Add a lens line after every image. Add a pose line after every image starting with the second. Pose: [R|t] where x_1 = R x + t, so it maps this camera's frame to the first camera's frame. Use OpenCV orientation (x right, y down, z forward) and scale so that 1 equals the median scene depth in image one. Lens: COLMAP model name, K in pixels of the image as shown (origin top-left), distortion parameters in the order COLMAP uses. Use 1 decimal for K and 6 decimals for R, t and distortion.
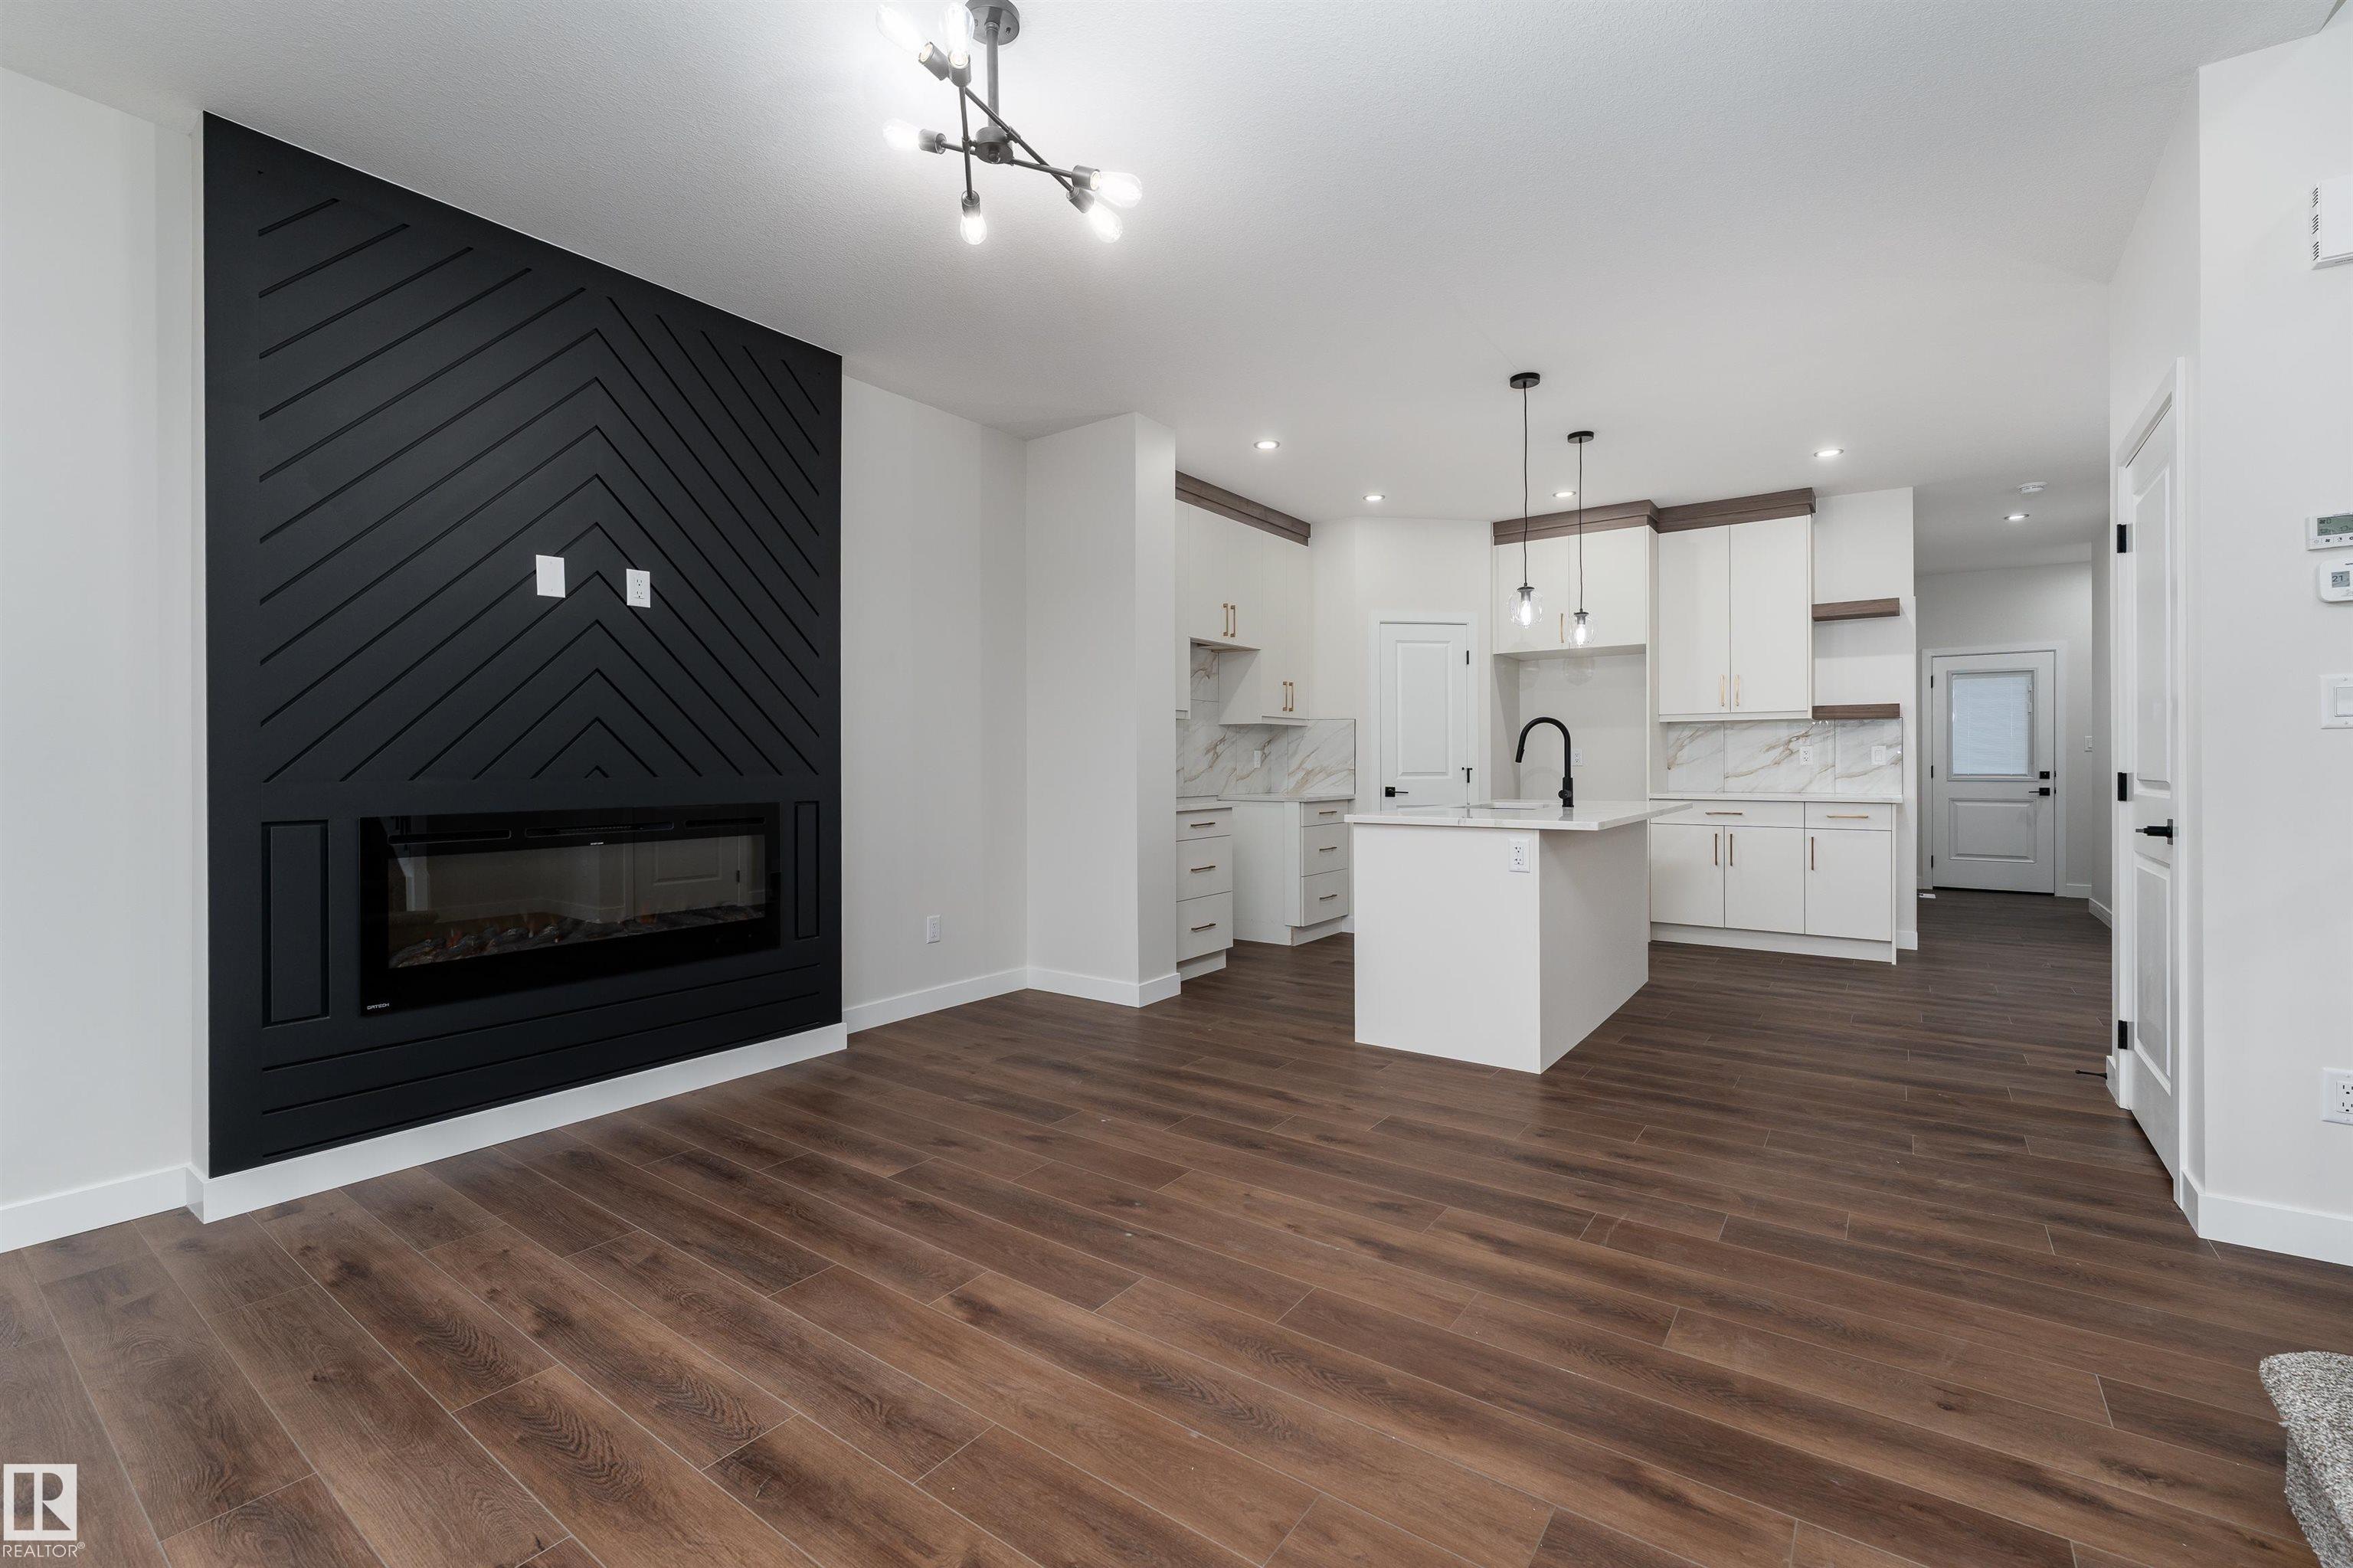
lens RADIAL K [[1008.5, 0, 1164.8], [0, 1008.5, 765.2], [0, 0, 1]] dist [-0.002954, 0.000447]
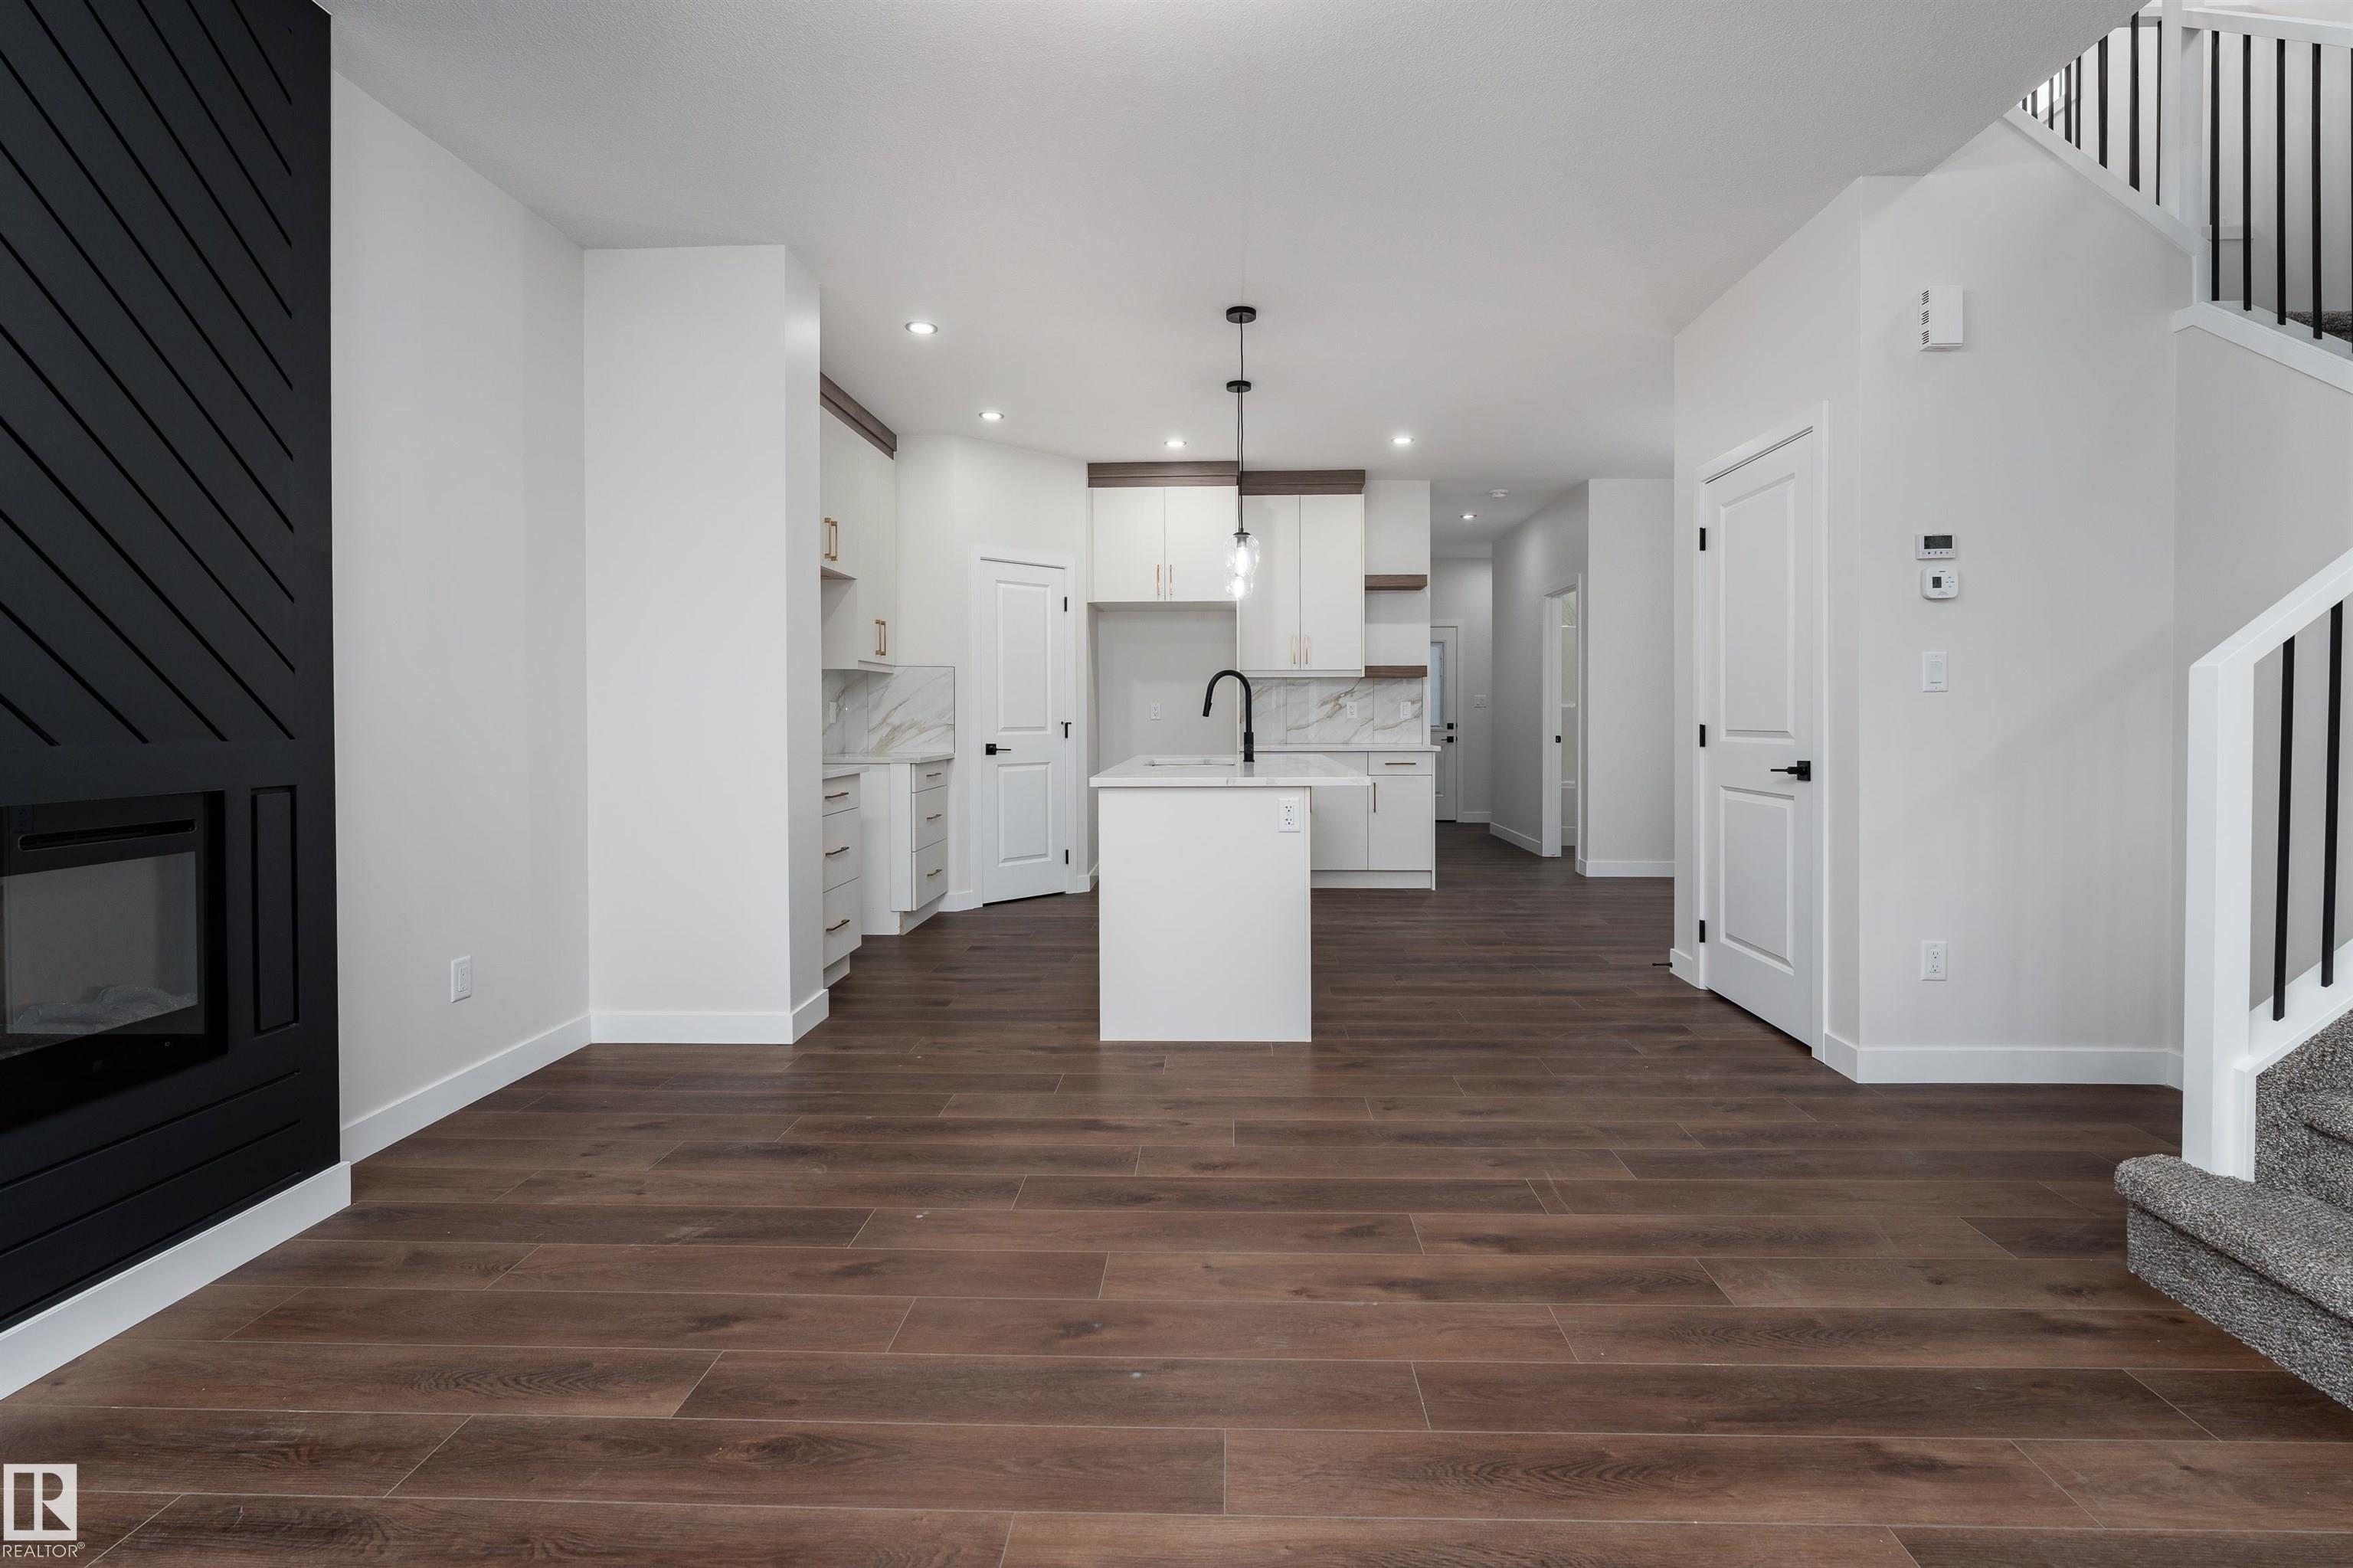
lens RADIAL K [[1050.5, 0, 1198.6], [0, 1050.5, 723.2], [0, 0, 1]] dist [-0.002226, -0.000483]
pose [[0.822787, -0.004111, 0.568335, -0.252690], [0.001784, 0.999988, 0.004652, -0.001120], [-0.568347, -0.002814, 0.822784, 0.216127]]
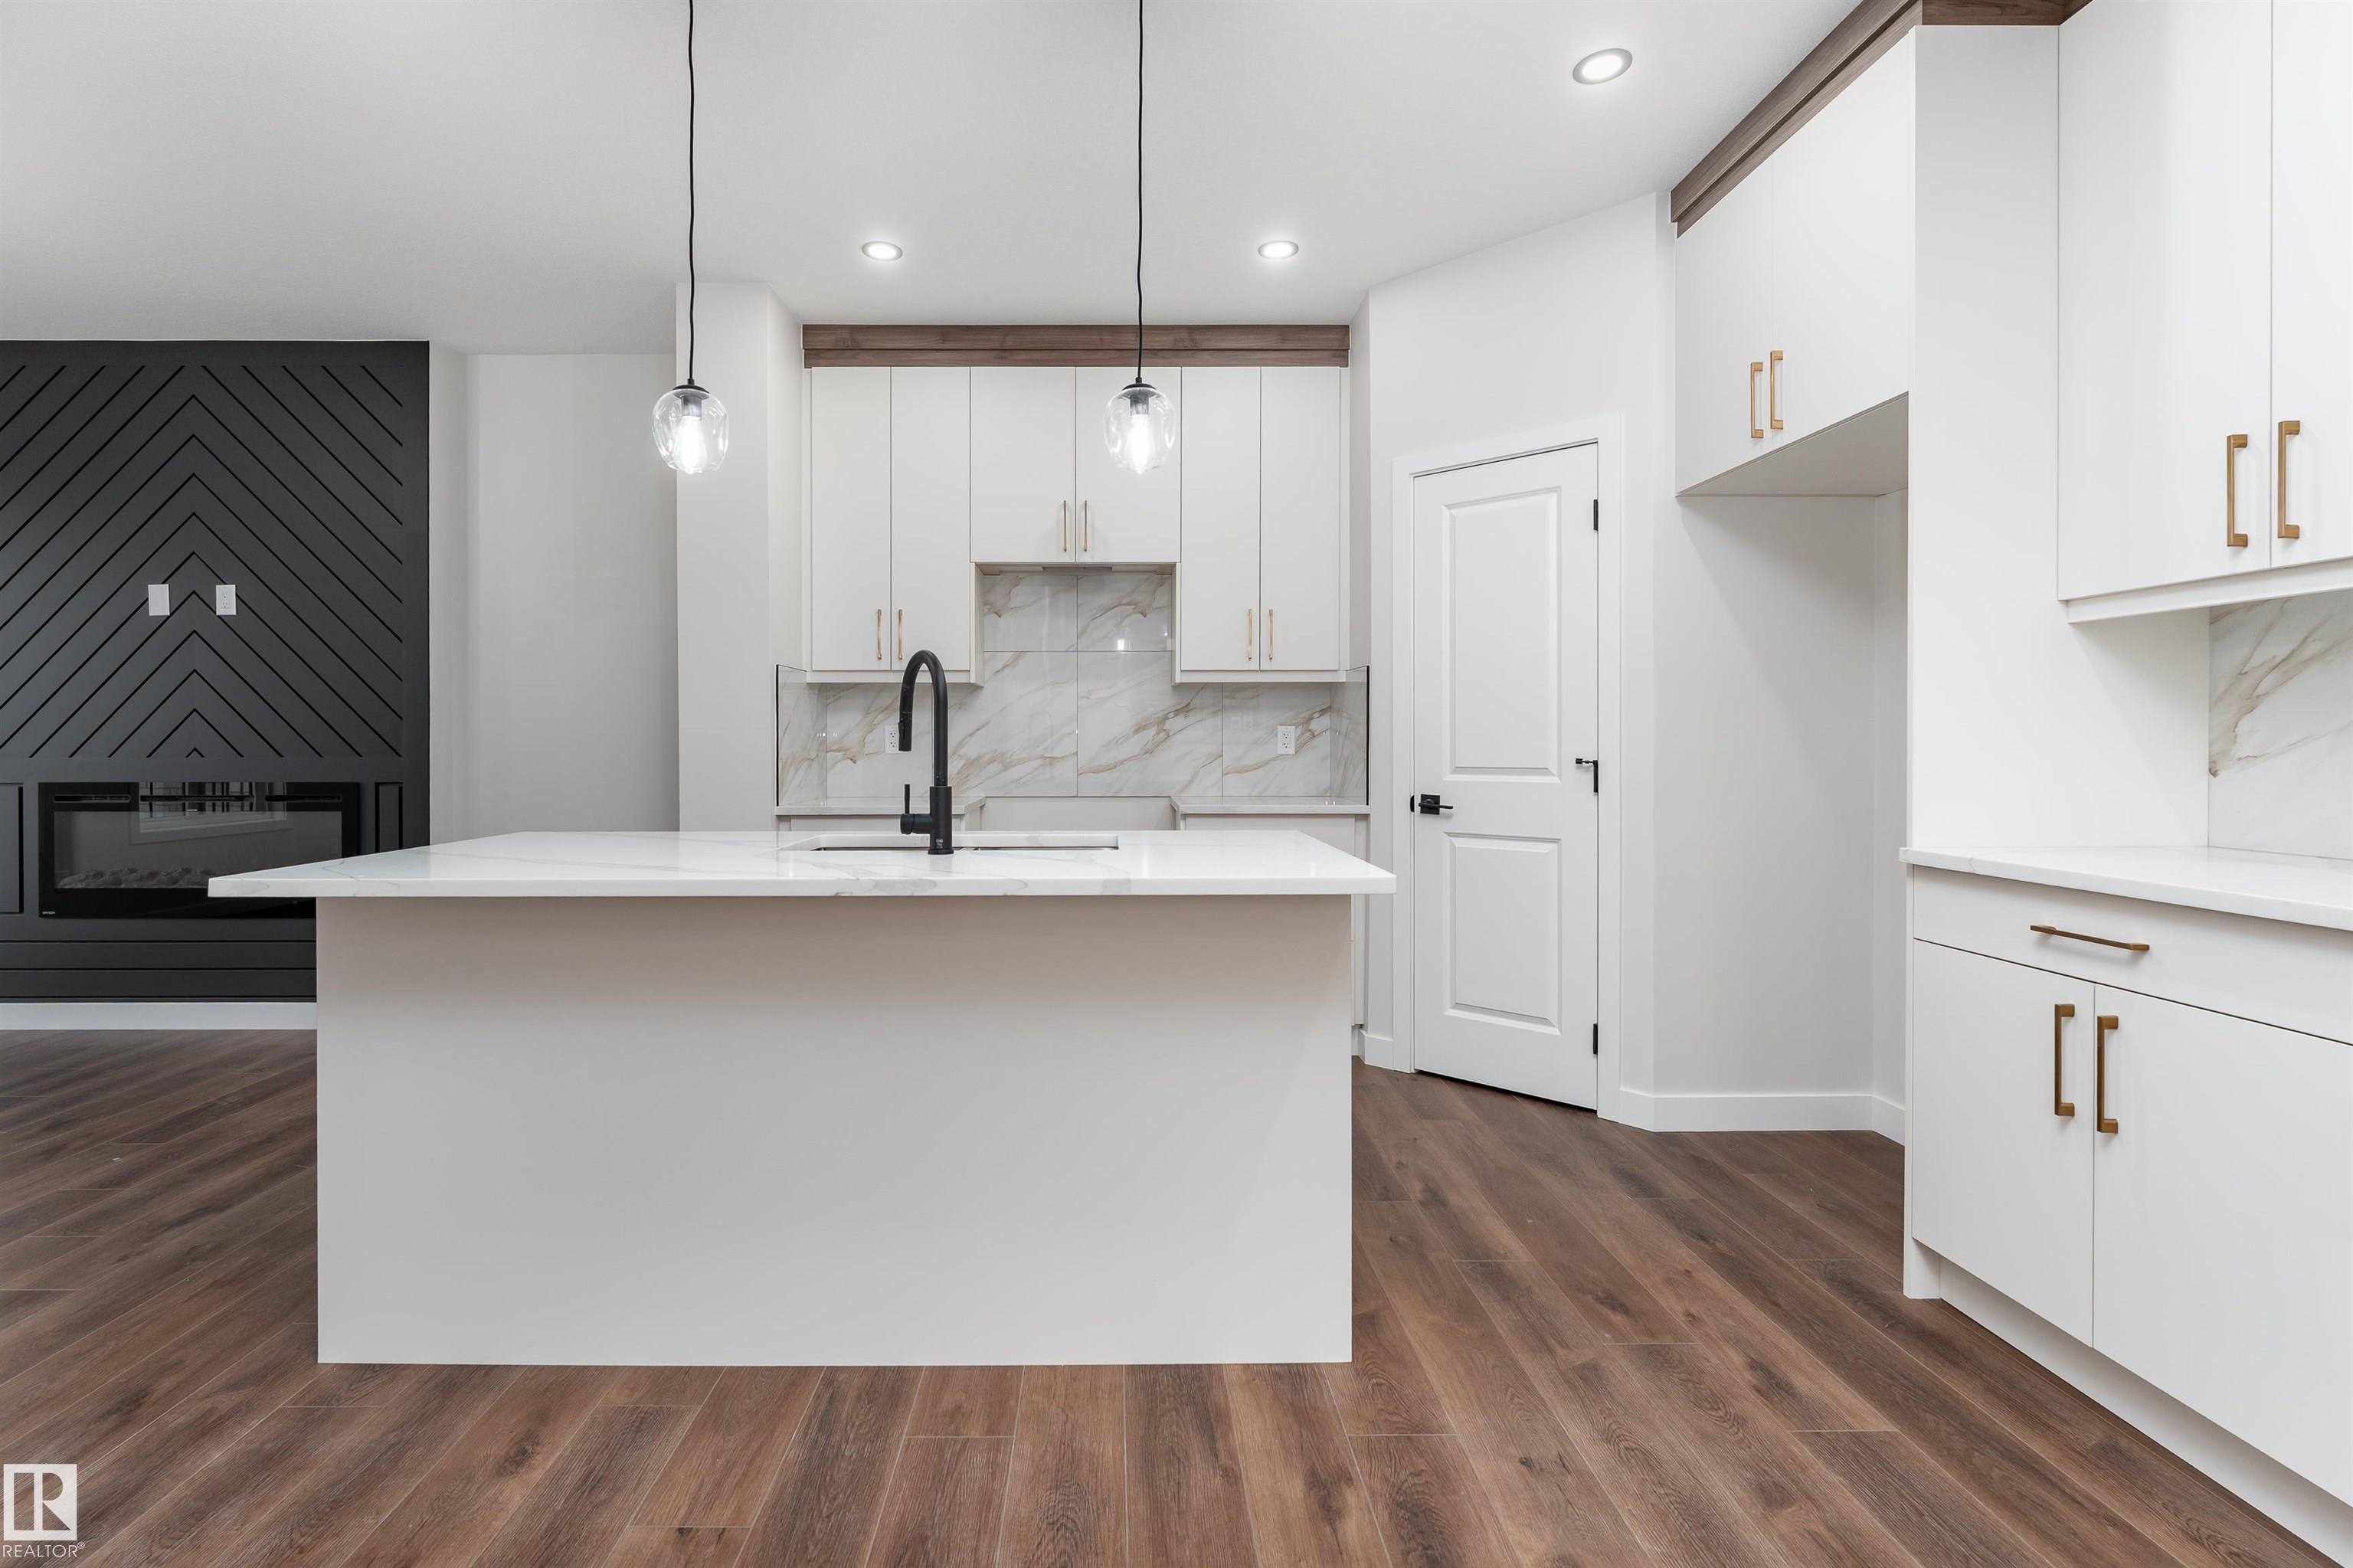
lens RADIAL K [[1084.8, 0, 1107.8], [0, 1084.8, 746.8], [0, 0, 1]] dist [-0.001327, 0.000266]
pose [[0.589668, 0.005579, -0.807626, 0.941417], [-0.002814, 0.999984, 0.004853, -0.008050], [0.807641, -0.000589, 0.589674, 0.897325]]
